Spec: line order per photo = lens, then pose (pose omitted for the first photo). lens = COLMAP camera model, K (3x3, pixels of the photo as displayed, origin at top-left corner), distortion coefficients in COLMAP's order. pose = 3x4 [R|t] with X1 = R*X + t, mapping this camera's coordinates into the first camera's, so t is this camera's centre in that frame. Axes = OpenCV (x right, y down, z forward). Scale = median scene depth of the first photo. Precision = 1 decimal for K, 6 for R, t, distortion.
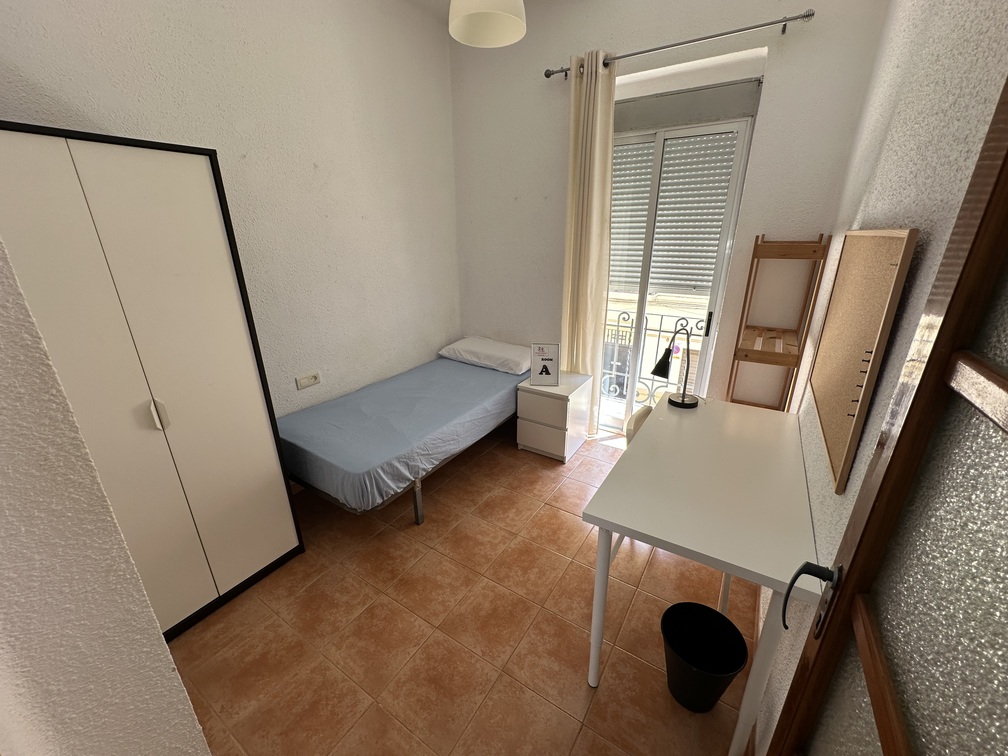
lens RADIAL K [[405.4, 0, 529.9], [0, 405.4, 370.6], [0, 0, 1]] dist [0.002455, -0.000503]
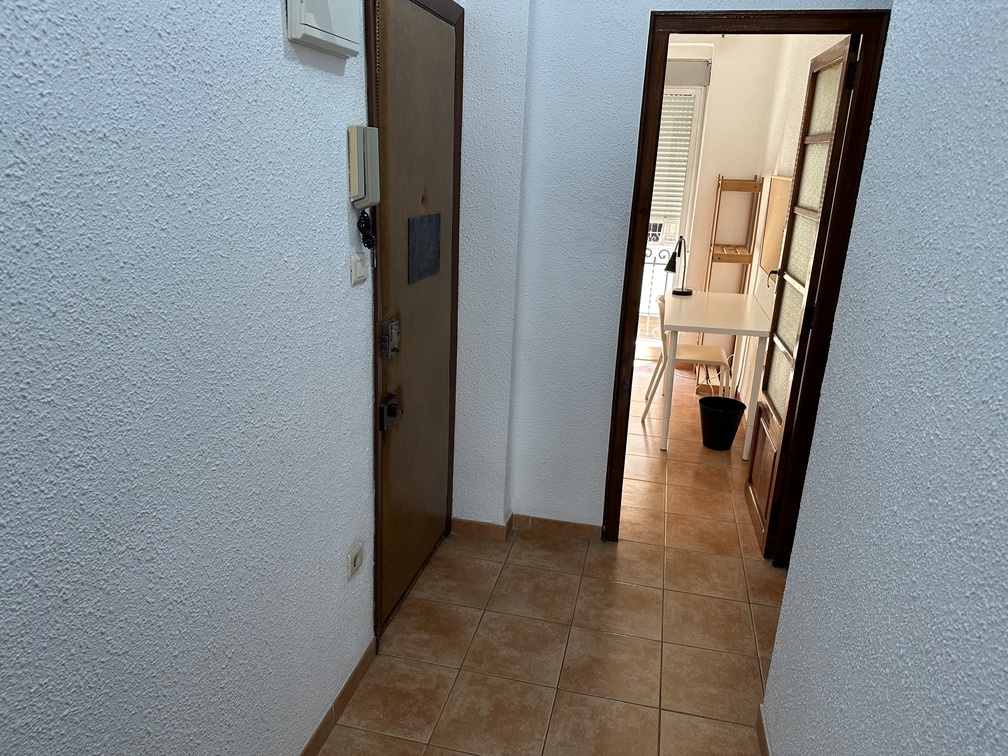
lens RADIAL K [[698.7, 0, 503.9], [0, 698.7, 378.3], [0, 0, 1]] dist [0.015715, -0.021744]
pose [[0.963974, -0.076624, 0.254720, -0.886227], [0.080548, 0.996738, -0.004993, 0.343971], [-0.253507, 0.025331, 0.967002, -1.224314]]
